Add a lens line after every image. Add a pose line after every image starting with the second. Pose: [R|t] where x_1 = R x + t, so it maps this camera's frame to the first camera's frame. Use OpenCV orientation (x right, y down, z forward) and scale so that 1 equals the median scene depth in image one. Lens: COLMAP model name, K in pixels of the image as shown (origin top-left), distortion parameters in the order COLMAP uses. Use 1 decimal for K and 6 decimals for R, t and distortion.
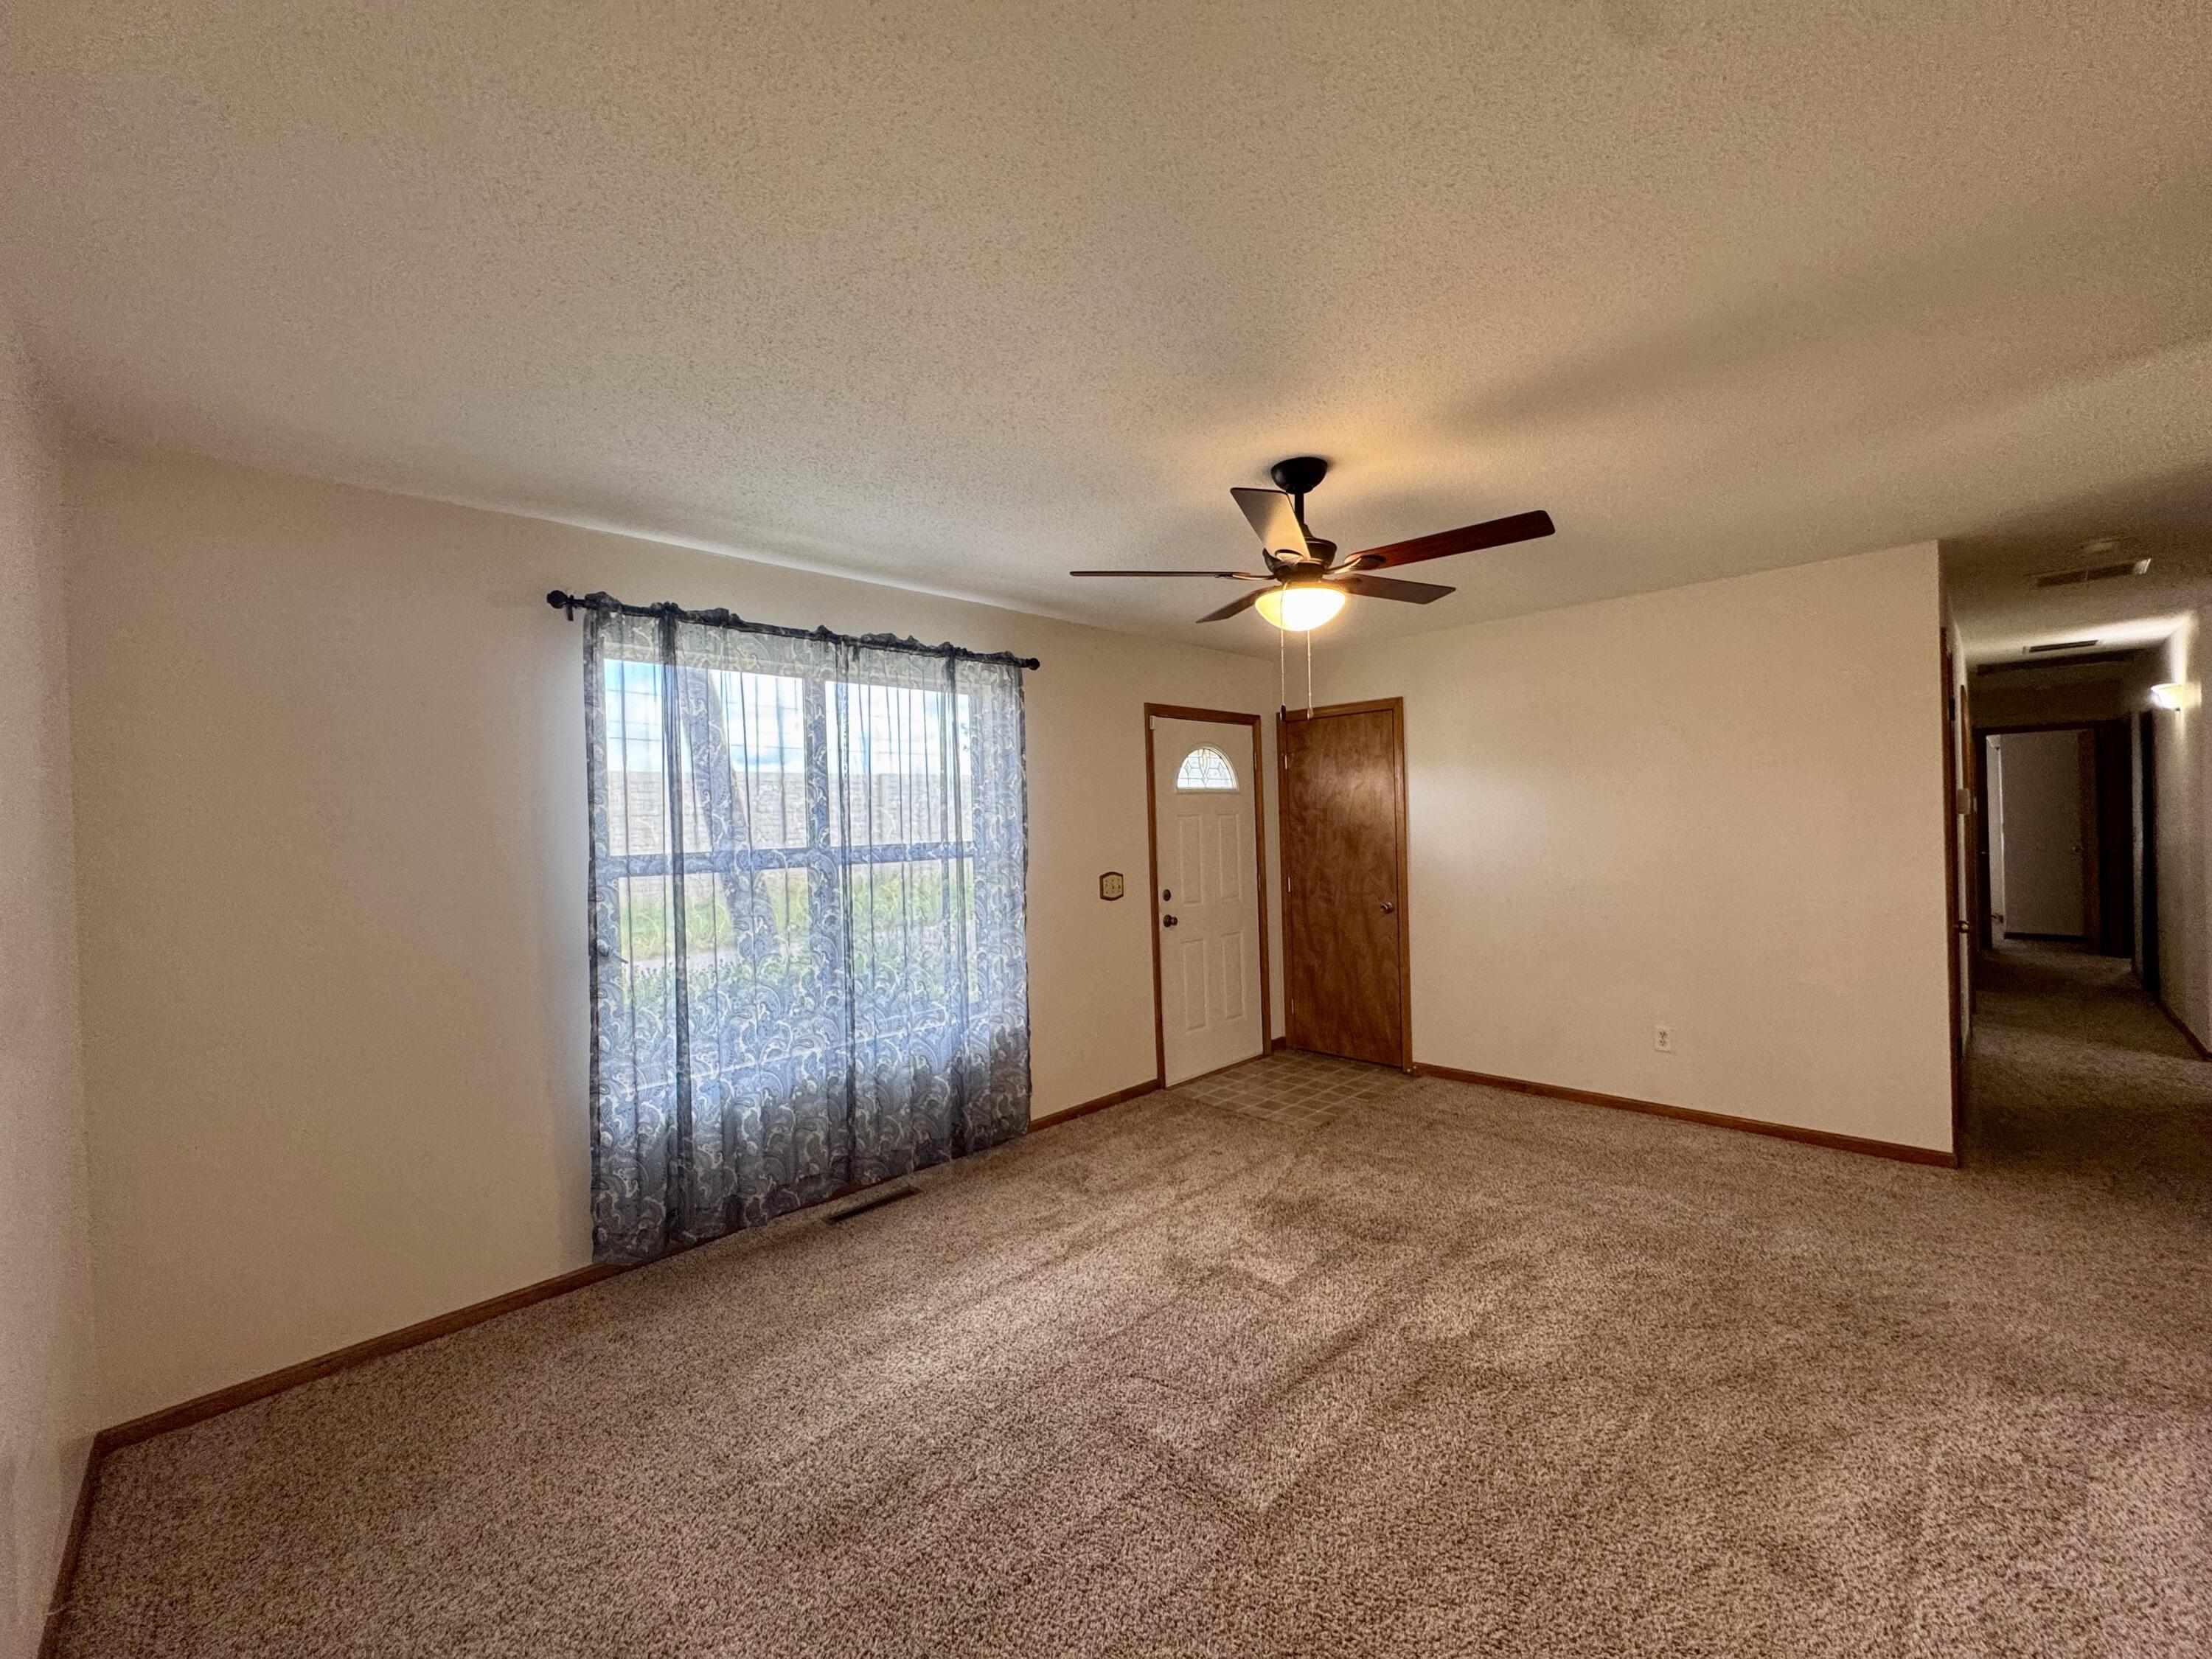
lens RADIAL K [[888.1, 0, 1115.9], [0, 888.1, 828.2], [0, 0, 1]] dist [-0.013208, -0.000016]
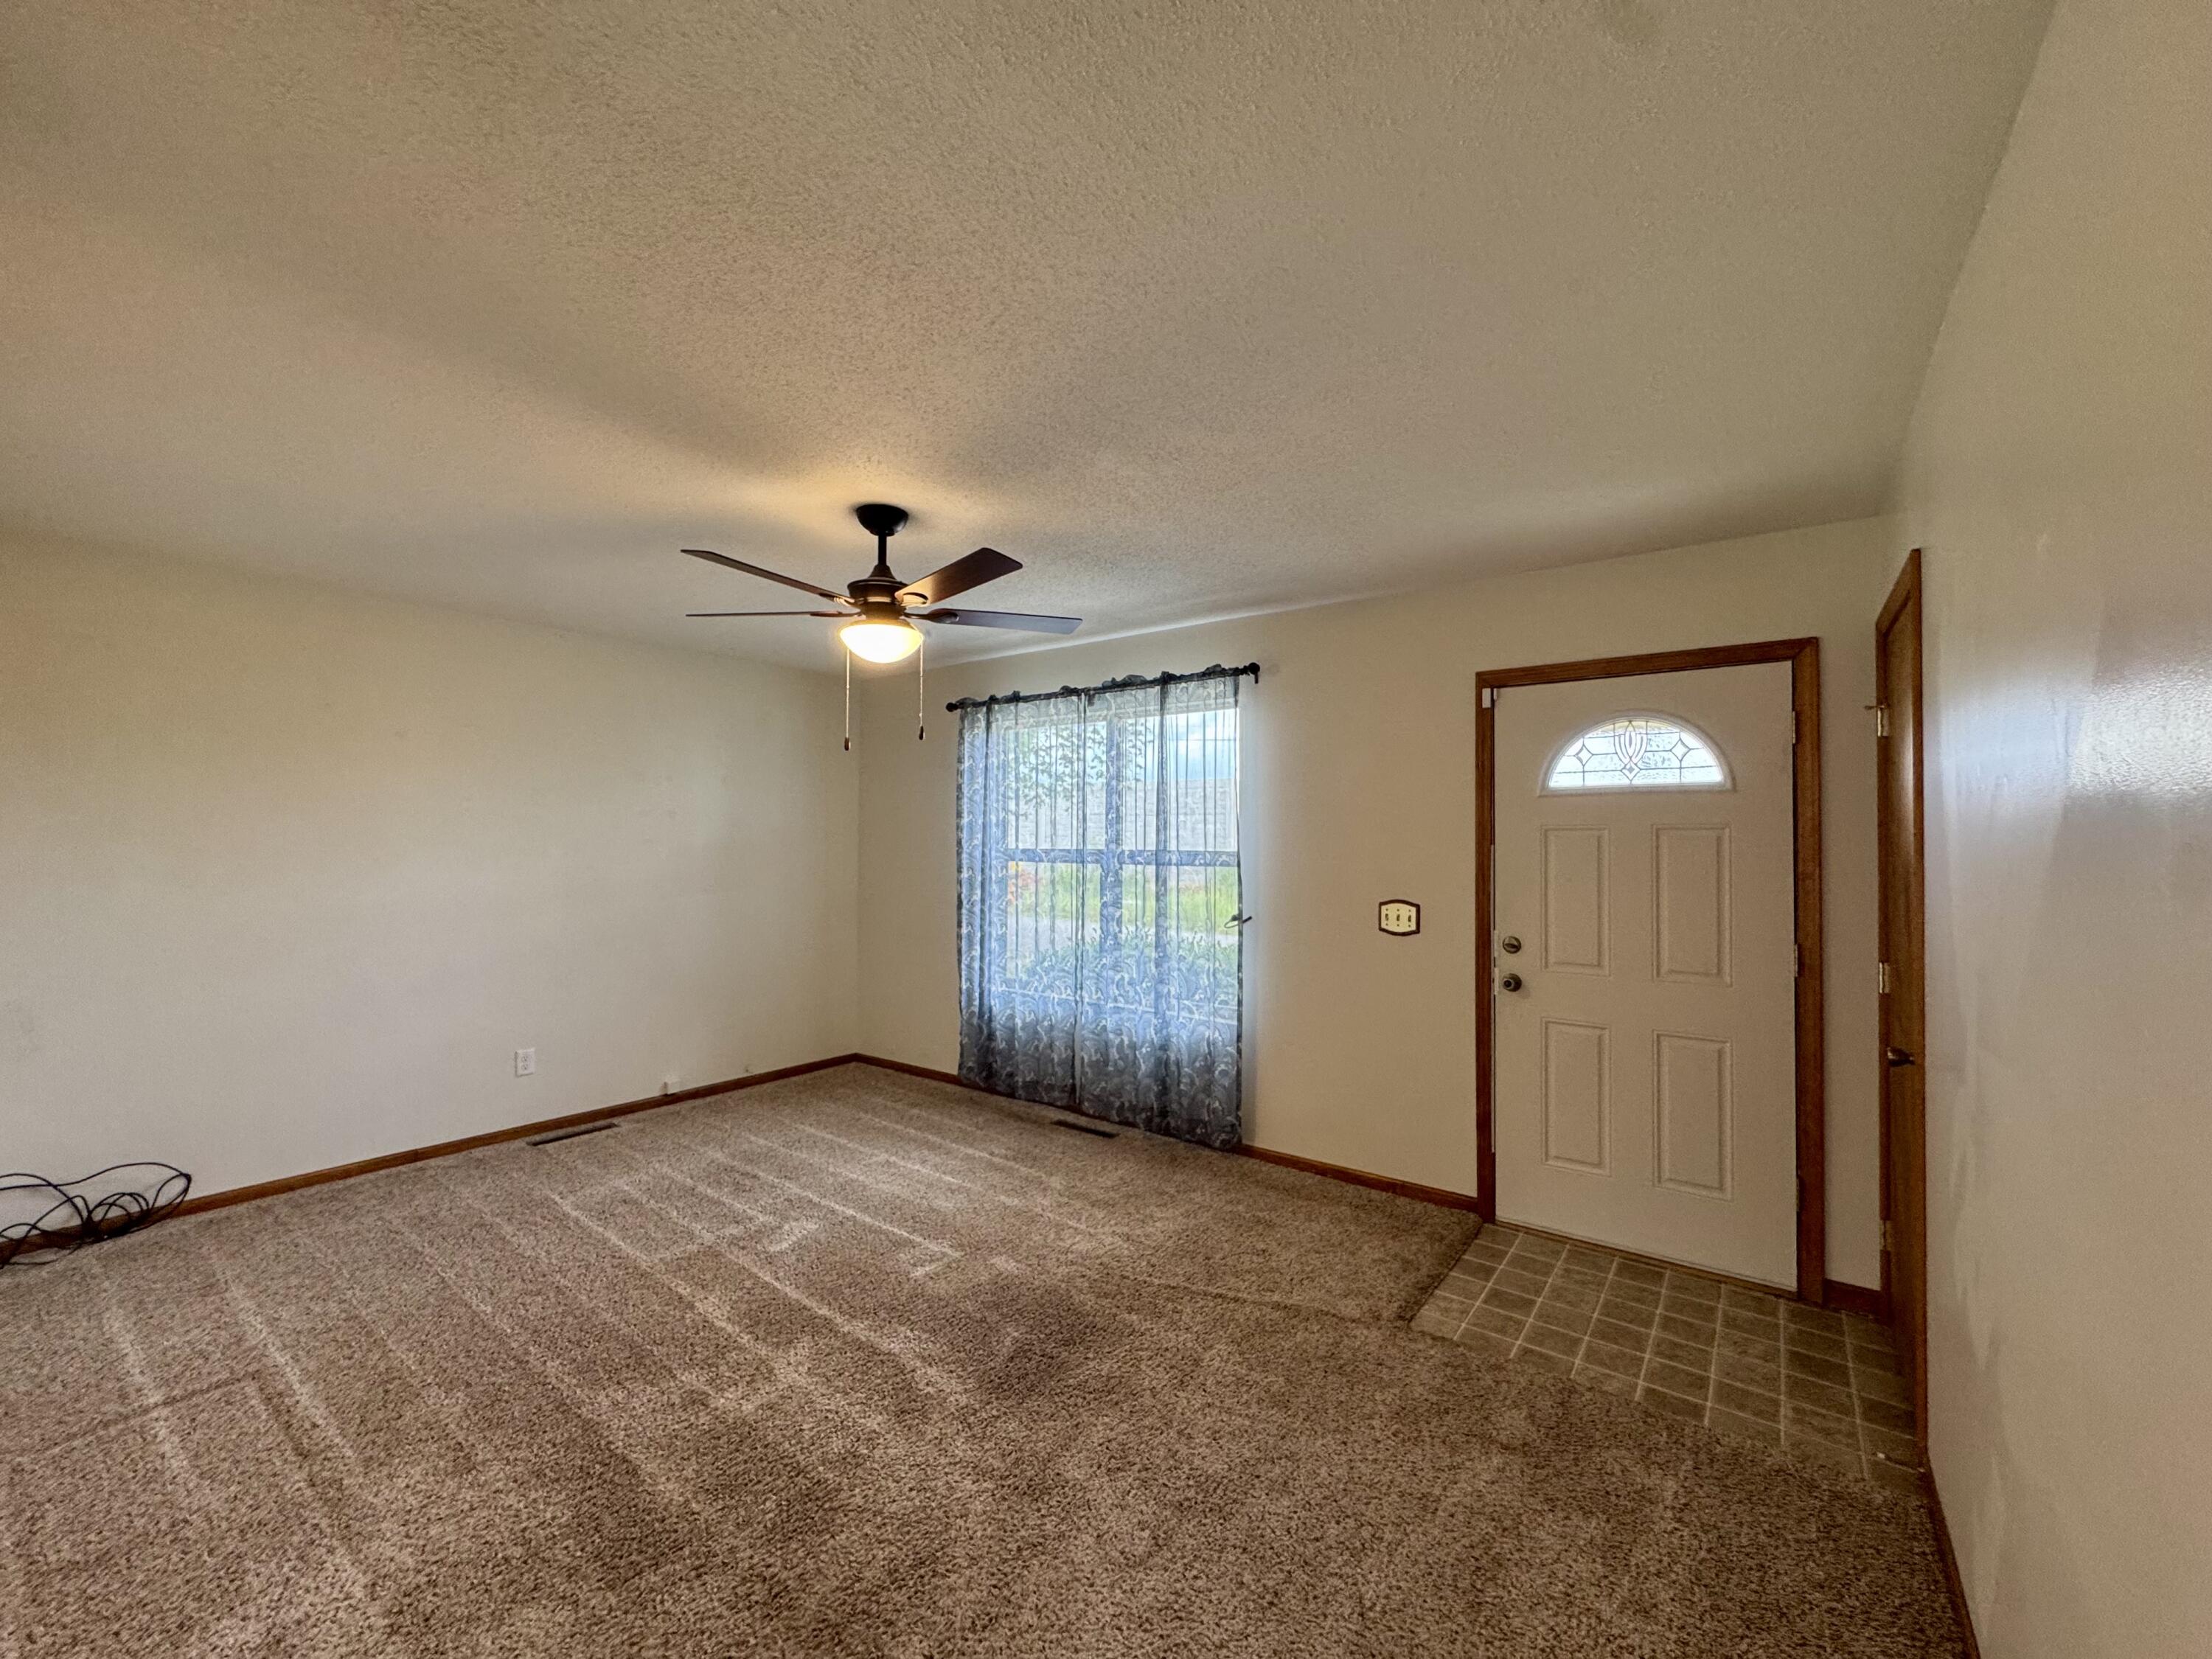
lens RADIAL K [[888.1, 0, 1115.9], [0, 888.1, 828.2], [0, 0, 1]] dist [-0.013208, -0.000016]
pose [[0.137936, 0.020817, -0.990222, 0.923361], [-0.011435, 0.999746, 0.019424, -0.033830], [0.990375, 0.008644, 0.138139, 0.800070]]
